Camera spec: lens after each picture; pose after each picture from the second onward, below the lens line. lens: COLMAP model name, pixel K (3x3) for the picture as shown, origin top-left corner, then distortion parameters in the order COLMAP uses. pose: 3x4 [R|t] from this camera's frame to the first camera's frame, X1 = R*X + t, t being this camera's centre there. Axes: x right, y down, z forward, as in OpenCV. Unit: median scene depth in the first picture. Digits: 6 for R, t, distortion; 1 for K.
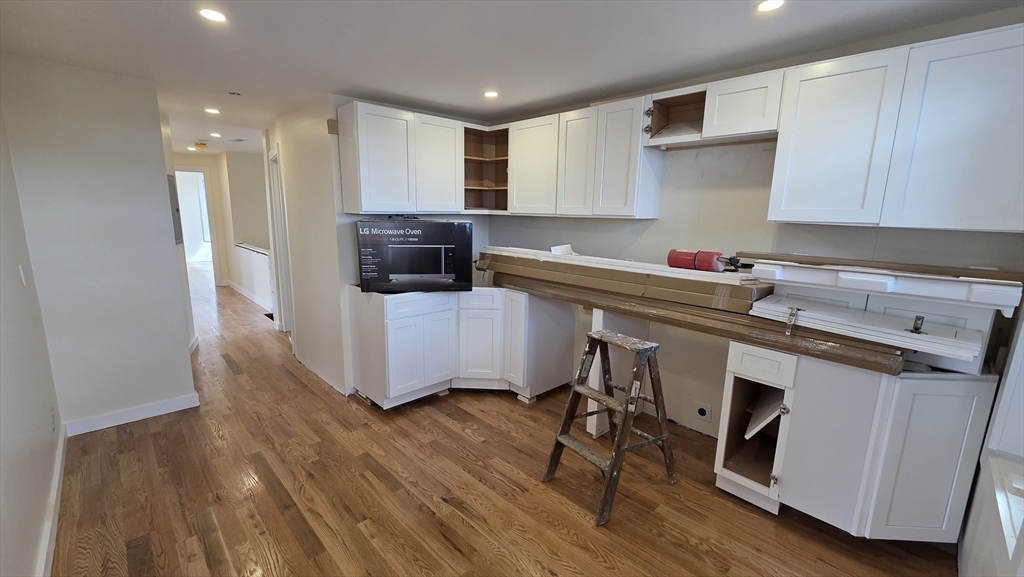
lens RADIAL K [[417.6, 0, 507.1], [0, 417.6, 290.8], [0, 0, 1]] dist [-0.000769, -0.001032]
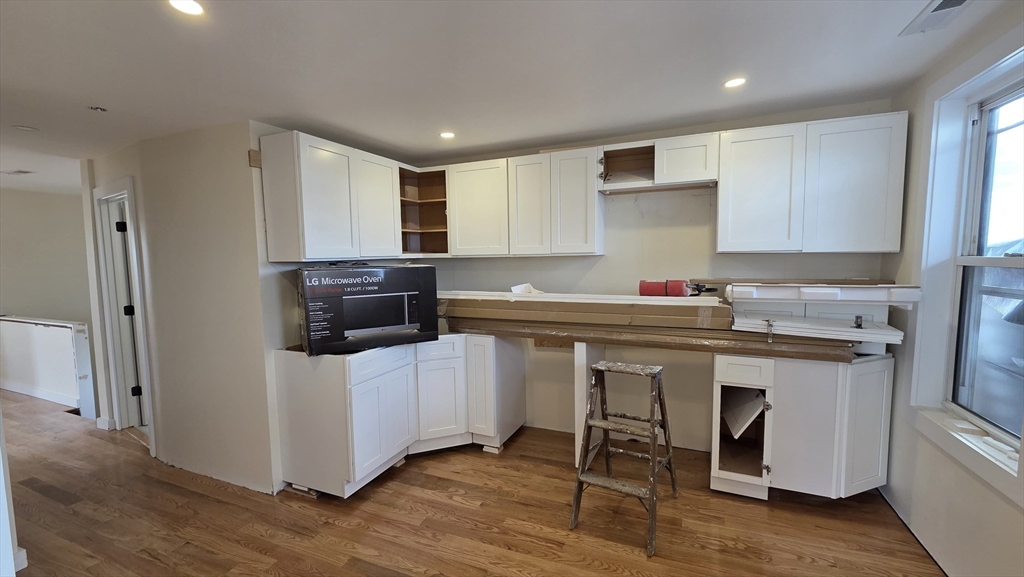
lens RADIAL K [[417.6, 0, 508.9], [0, 417.6, 290.1], [0, 0, 1]] dist [-0.000769, -0.001032]
pose [[0.921506, -0.066967, 0.382546, -0.324695], [0.106842, 0.990727, -0.083936, -0.016550], [-0.373378, 0.118220, 0.920116, 0.099247]]
